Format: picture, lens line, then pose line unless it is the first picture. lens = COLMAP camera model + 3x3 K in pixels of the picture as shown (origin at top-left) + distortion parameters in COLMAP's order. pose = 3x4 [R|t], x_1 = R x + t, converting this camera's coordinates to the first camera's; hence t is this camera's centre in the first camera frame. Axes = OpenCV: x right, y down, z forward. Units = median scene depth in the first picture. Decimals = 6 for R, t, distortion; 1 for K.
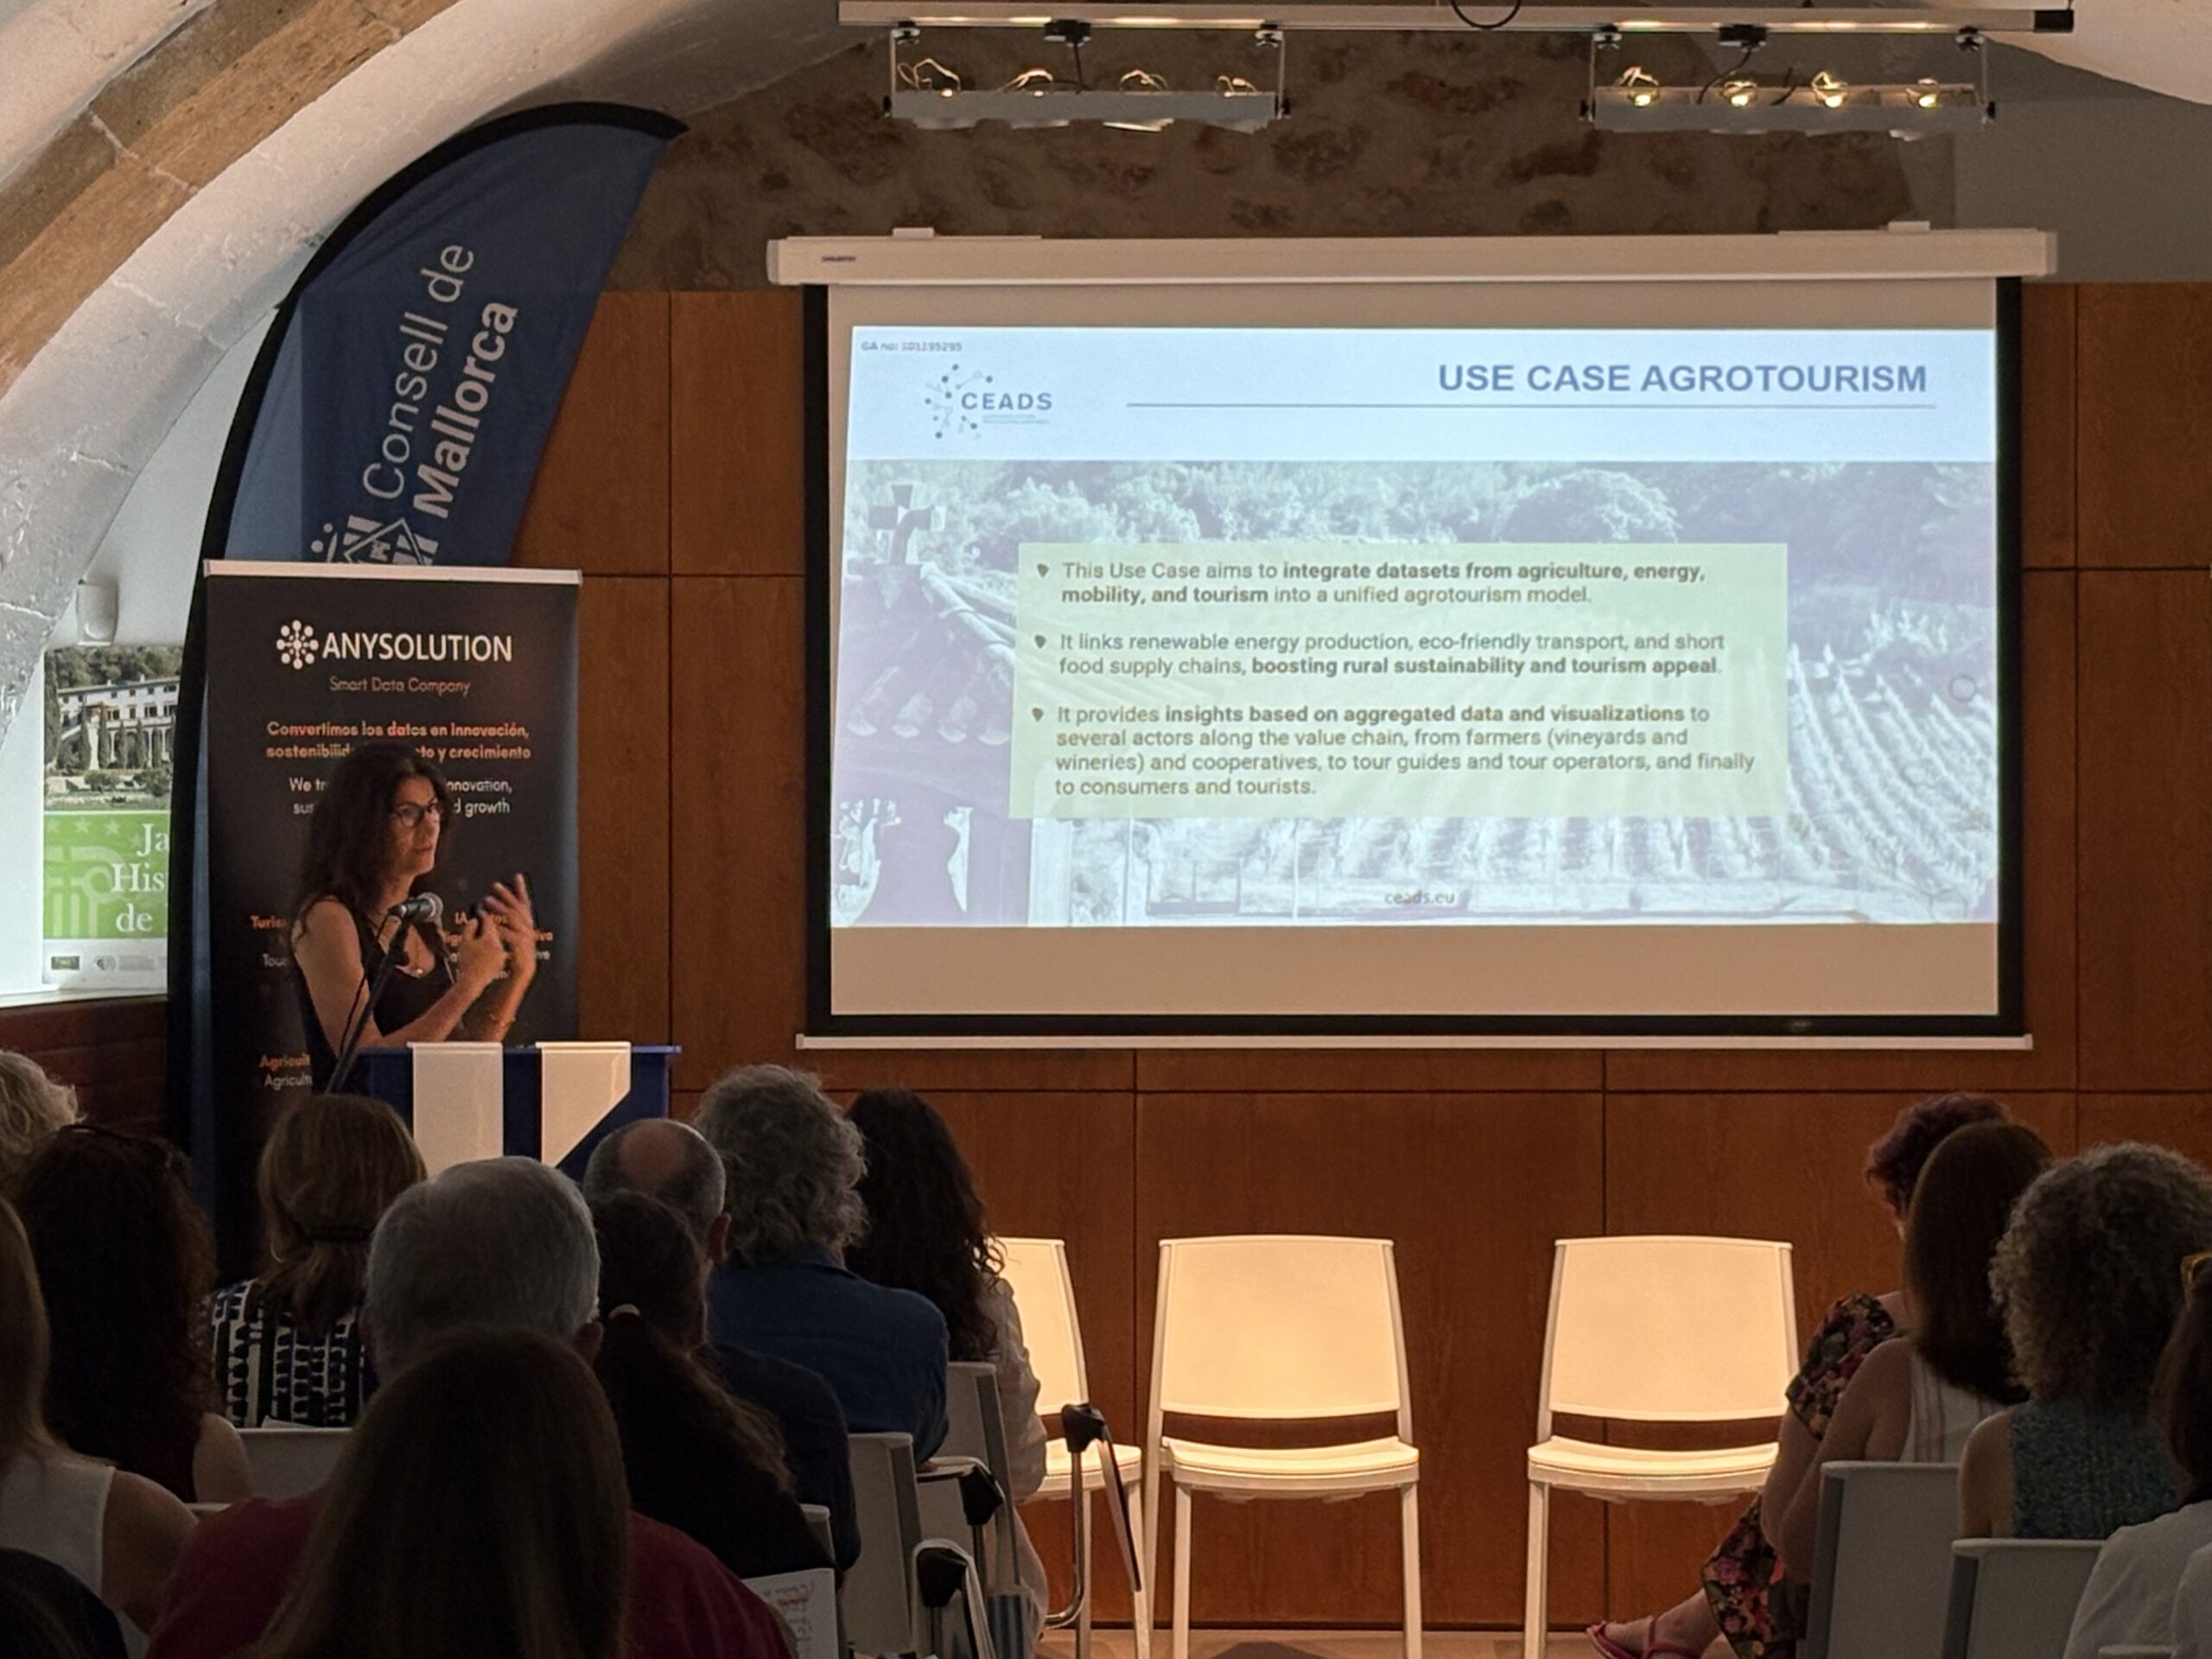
lens RADIAL K [[6175.3, 0, 1111.1], [0, 6175.3, 844.9], [0, 0, 1]] dist [0.217647, 0.000000]
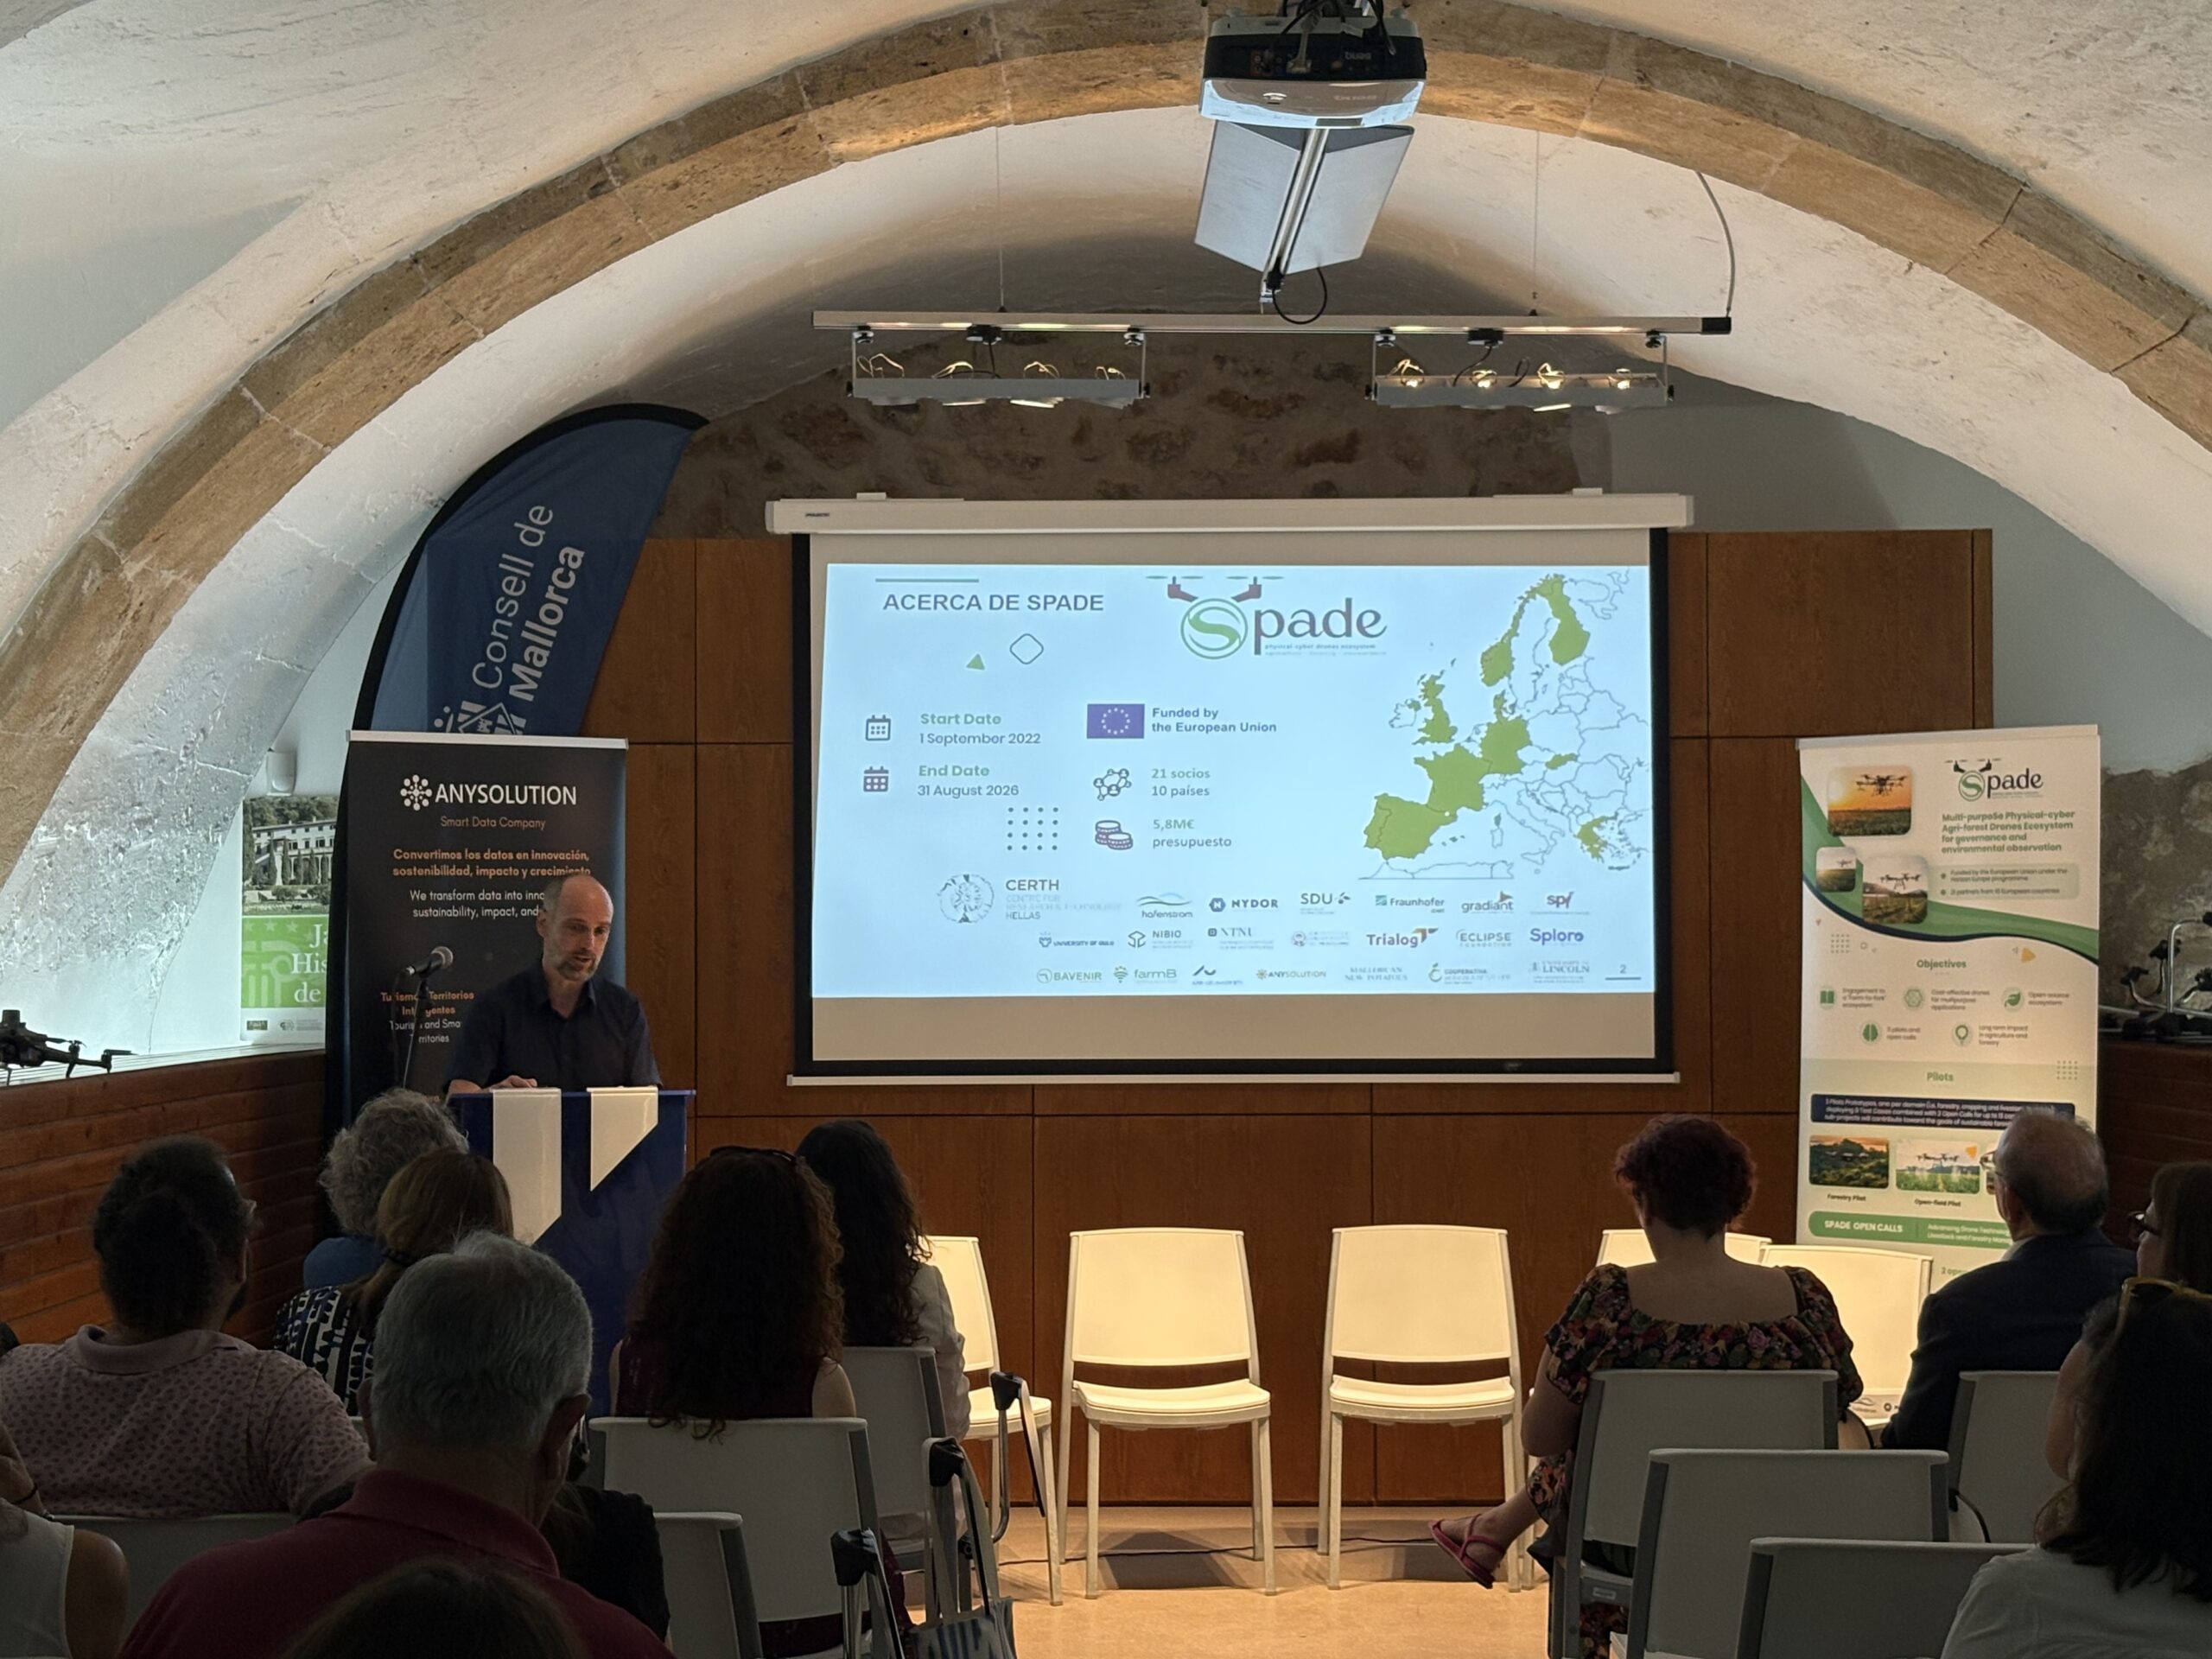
lens RADIAL K [[3739.4, 0, 1093.1], [0, 3739.4, 844.2], [0, 0, 1]] dist [0.154794, 0.000000]
pose [[0.999685, -0.002311, 0.024992, -0.003438], [0.002889, 0.999729, -0.023078, -0.001467], [-0.024932, 0.023143, 0.999421, 0.162829]]
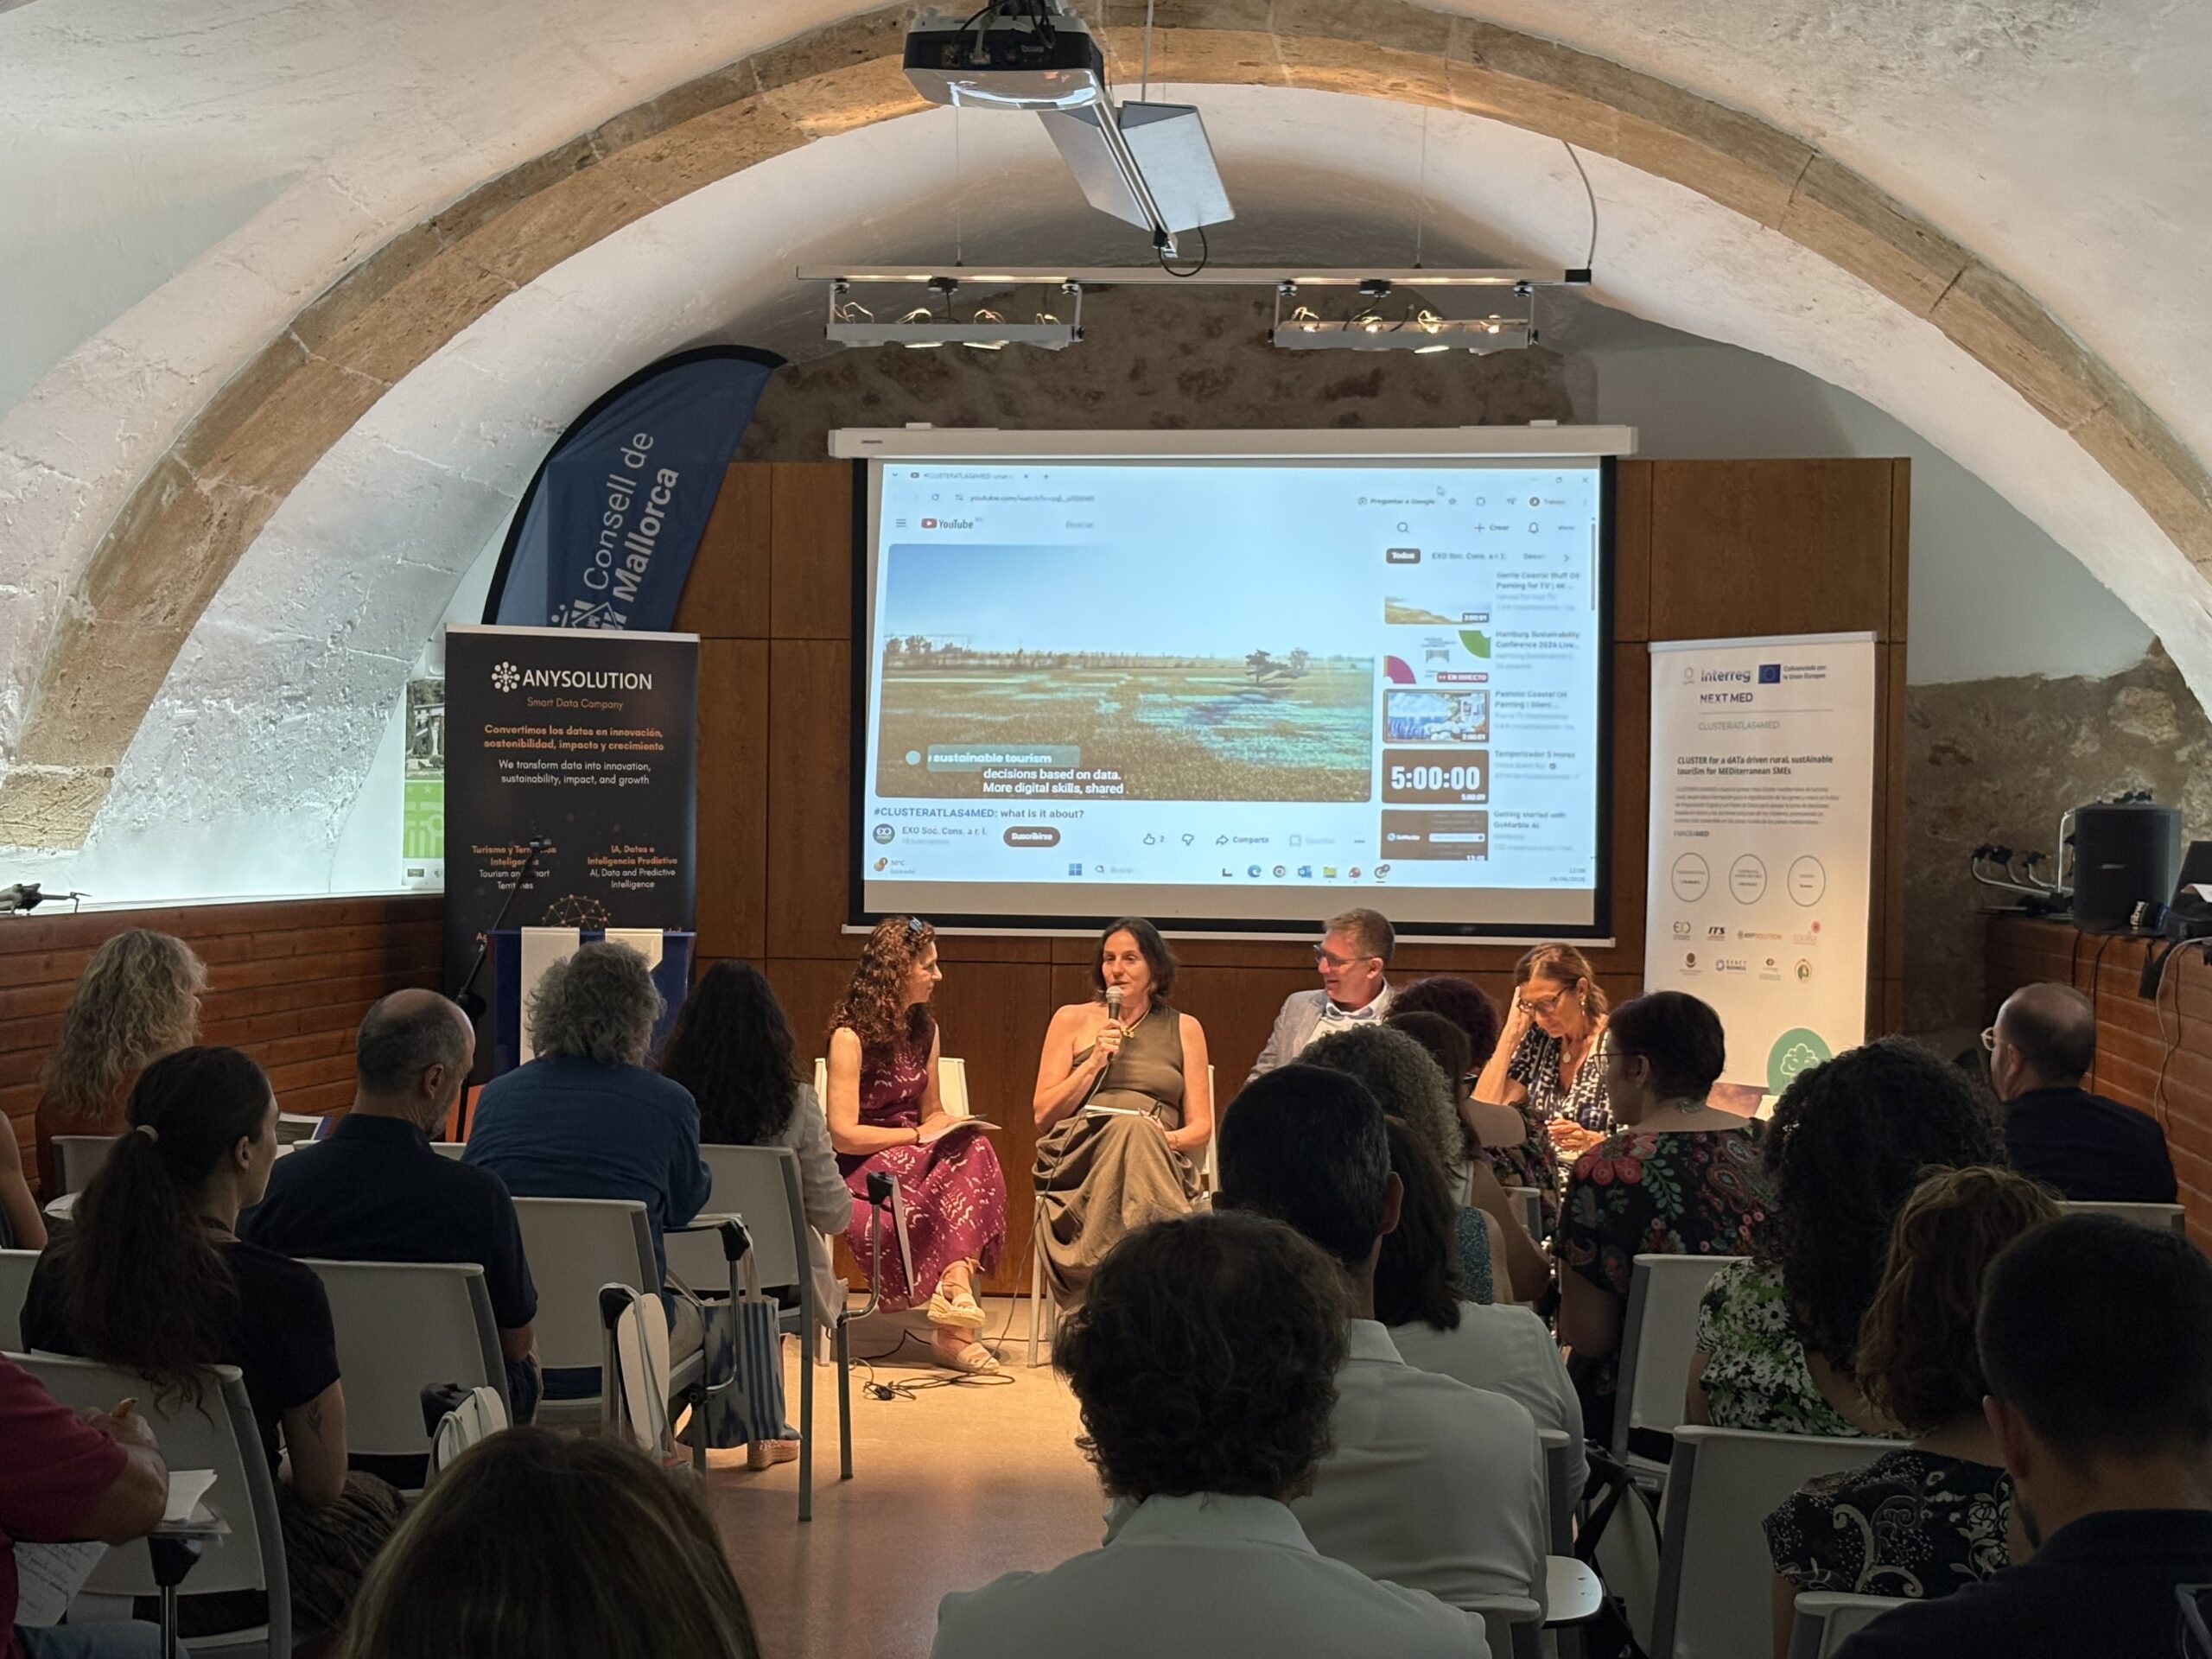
lens RADIAL K [[3346.0, 0, 1082.0], [0, 3346.0, 845.2], [0, 0, 1]] dist [0.121352, 0.000000]
pose [[0.995254, 0.014797, -0.096179, 0.095230], [-0.013939, 0.999857, 0.009588, 0.000726], [0.096307, -0.008202, 0.995318, 0.140614]]
